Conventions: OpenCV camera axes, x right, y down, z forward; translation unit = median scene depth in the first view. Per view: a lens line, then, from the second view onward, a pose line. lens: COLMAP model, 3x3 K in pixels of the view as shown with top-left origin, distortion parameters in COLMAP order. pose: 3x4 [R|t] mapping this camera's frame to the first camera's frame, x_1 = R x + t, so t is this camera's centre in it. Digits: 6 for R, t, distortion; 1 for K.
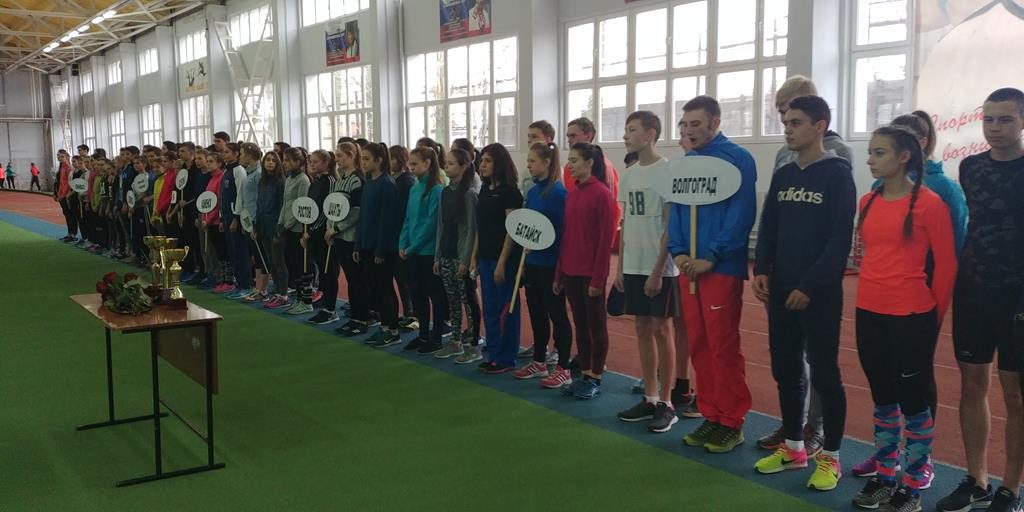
lens RADIAL K [[891.4, 0, 507.3], [0, 891.4, 267.3], [0, 0, 1]] dist [0.137907, -0.343081]
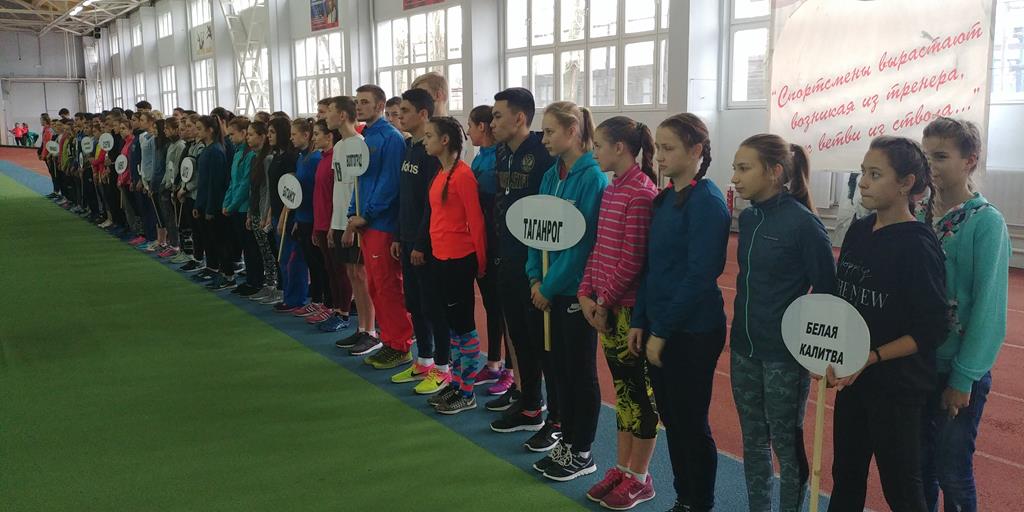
lens RADIAL K [[891.4, 0, 507.3], [0, 891.4, 267.3], [0, 0, 1]] dist [0.137907, -0.343081]
pose [[0.998446, 0.010400, -0.054746, 0.126985], [-0.007873, 0.998902, 0.046185, 0.000463], [0.055167, -0.045682, 0.997432, -0.065702]]
